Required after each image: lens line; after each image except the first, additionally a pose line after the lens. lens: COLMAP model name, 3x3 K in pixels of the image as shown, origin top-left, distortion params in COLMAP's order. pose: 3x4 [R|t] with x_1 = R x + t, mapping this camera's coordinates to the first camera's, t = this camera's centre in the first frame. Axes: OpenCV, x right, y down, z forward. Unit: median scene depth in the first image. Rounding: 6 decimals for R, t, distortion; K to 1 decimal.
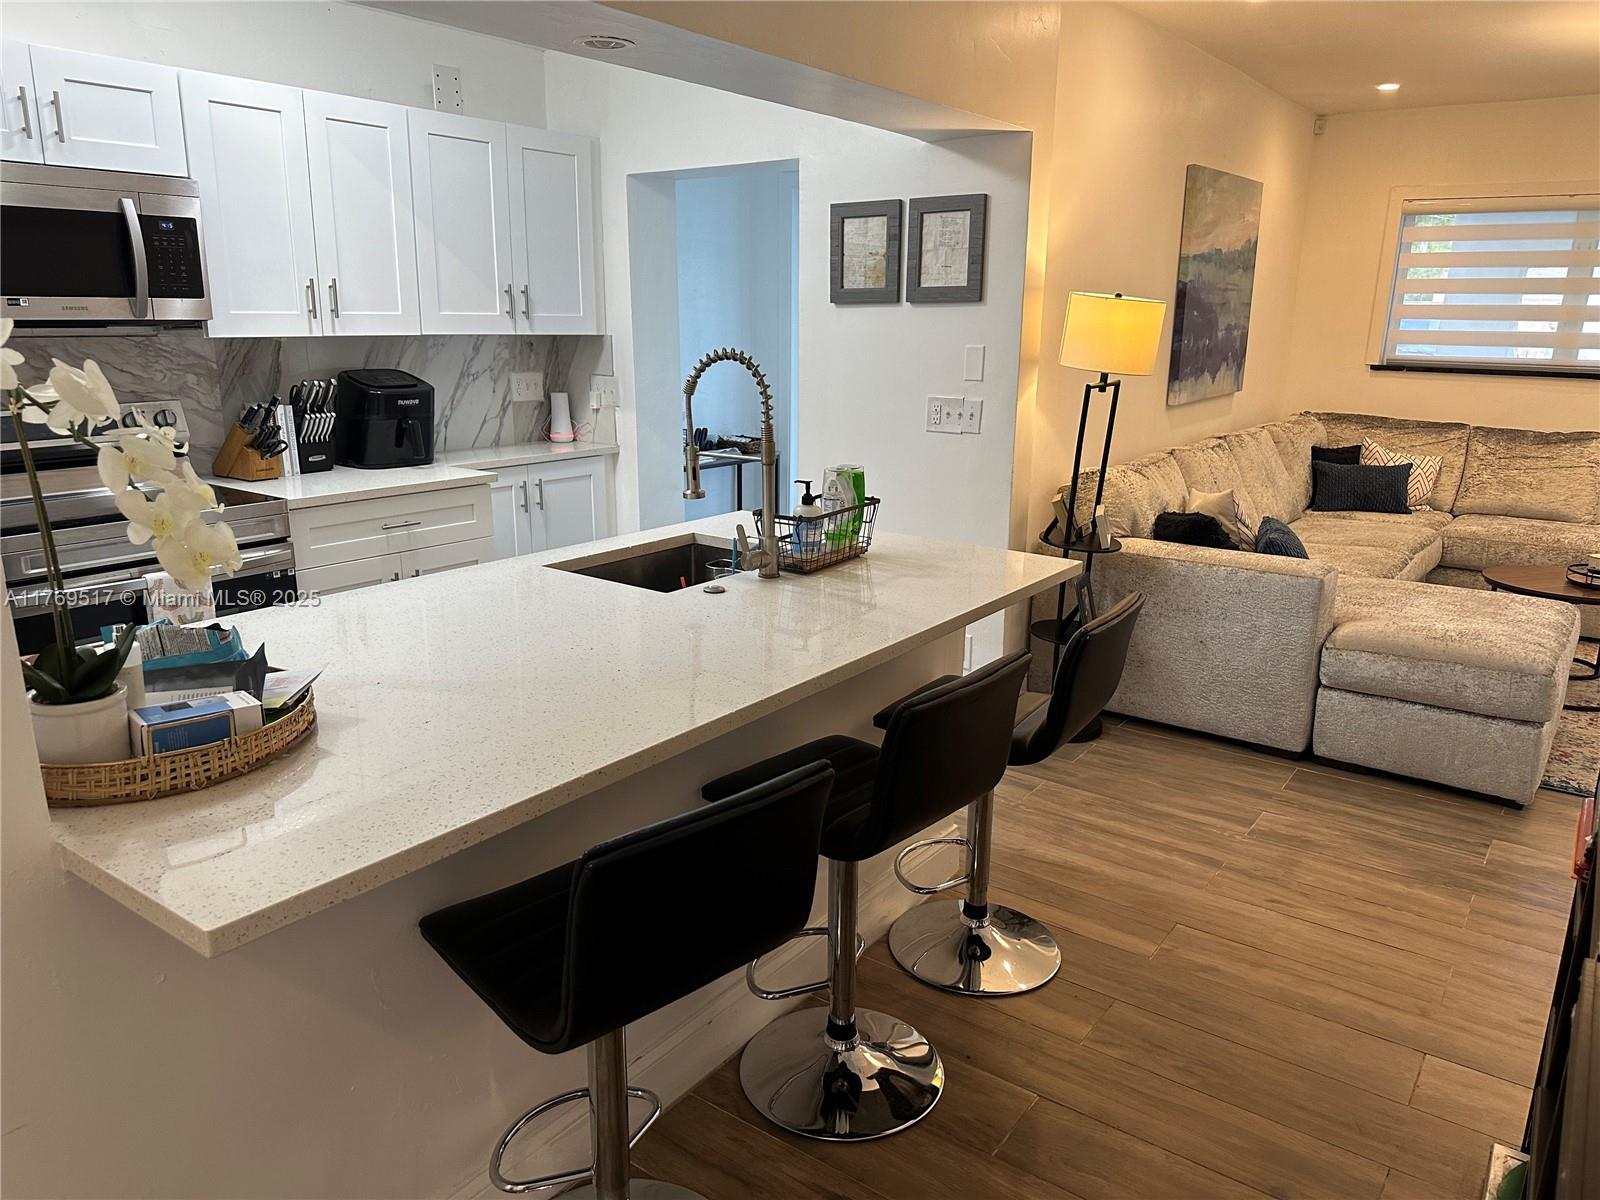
lens RADIAL K [[1126.3, 0, 789.8], [0, 1126.3, 613.4], [0, 0, 1]] dist [0.029861, -0.041335]
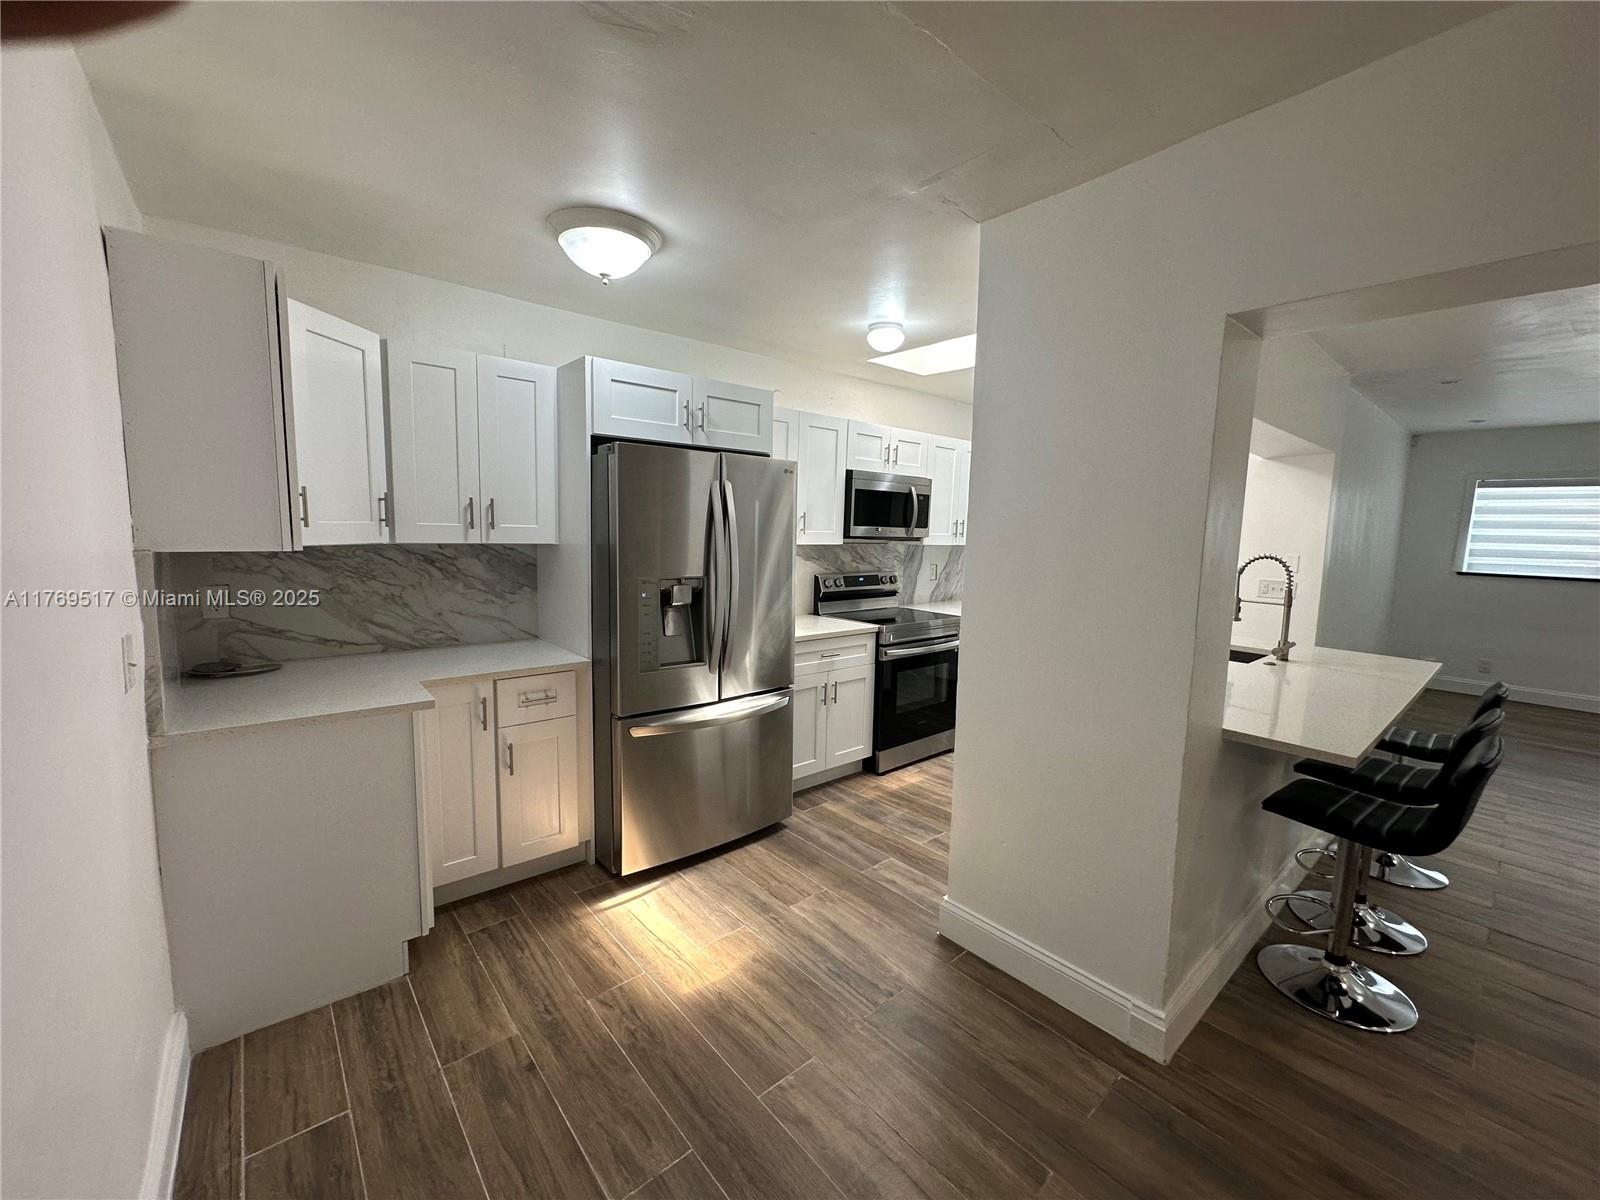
lens RADIAL K [[635.8, 0, 795.5], [0, 635.8, 593.3], [0, 0, 1]] dist [-0.002615, -0.000350]
pose [[0.975410, 0.033774, -0.217796, -0.442657], [-0.068924, 0.985369, -0.155877, 0.063154], [0.209344, 0.167055, 0.963466, -0.243811]]
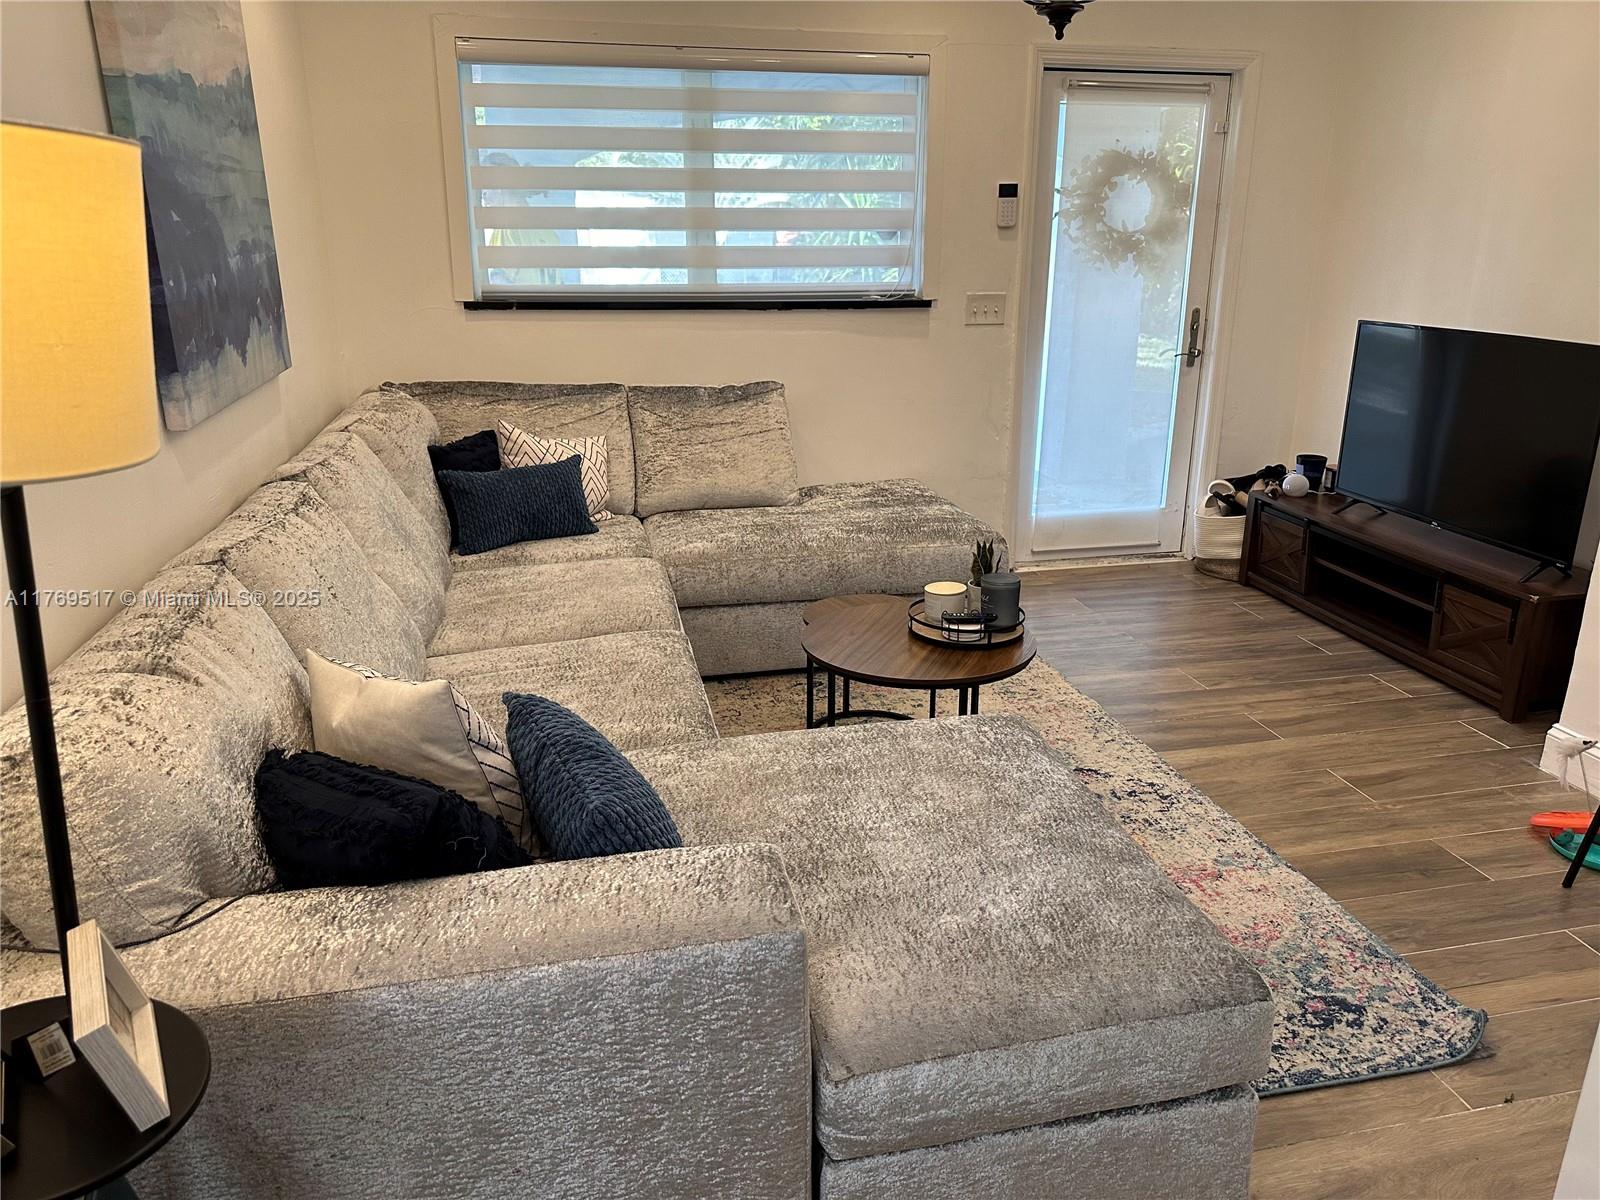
lens RADIAL K [[1126.3, 0, 807.3], [0, 1126.3, 597.2], [0, 0, 1]] dist [0.029861, -0.041335]
pose [[0.646245, -0.243322, 0.723300, 0.216273], [0.202274, 0.968522, 0.145090, -0.180176], [-0.735835, 0.052541, 0.675120, 0.700104]]
